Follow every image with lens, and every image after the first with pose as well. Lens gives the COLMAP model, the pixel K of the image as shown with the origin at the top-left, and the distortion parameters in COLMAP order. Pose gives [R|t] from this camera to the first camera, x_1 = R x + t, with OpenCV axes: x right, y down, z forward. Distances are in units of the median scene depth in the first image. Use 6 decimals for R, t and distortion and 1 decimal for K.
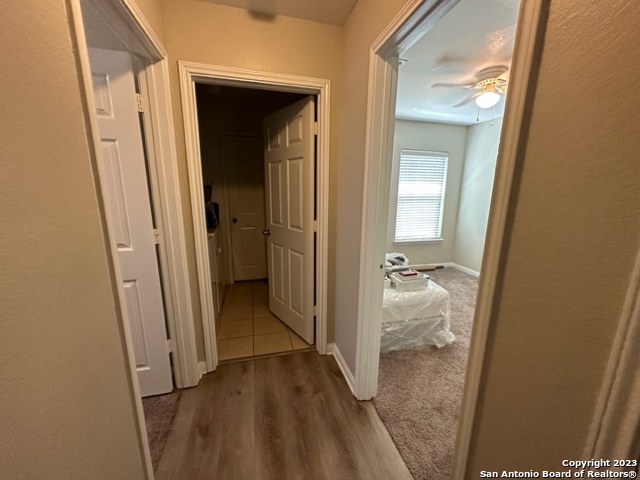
lens RADIAL K [[256.2, 0, 321.6], [0, 256.2, 239.0], [0, 0, 1]] dist [-0.002683, 0.000457]
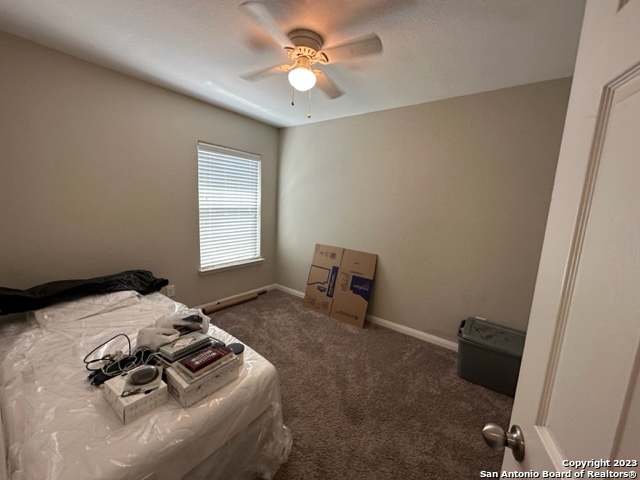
lens RADIAL K [[256.2, 0, 321.6], [0, 256.2, 239.0], [0, 0, 1]] dist [-0.002683, 0.000457]
pose [[0.786145, -0.064164, 0.614702, 0.125642], [0.082983, 0.996549, -0.002105, -0.050745], [-0.612446, 0.052665, 0.788756, 0.242470]]
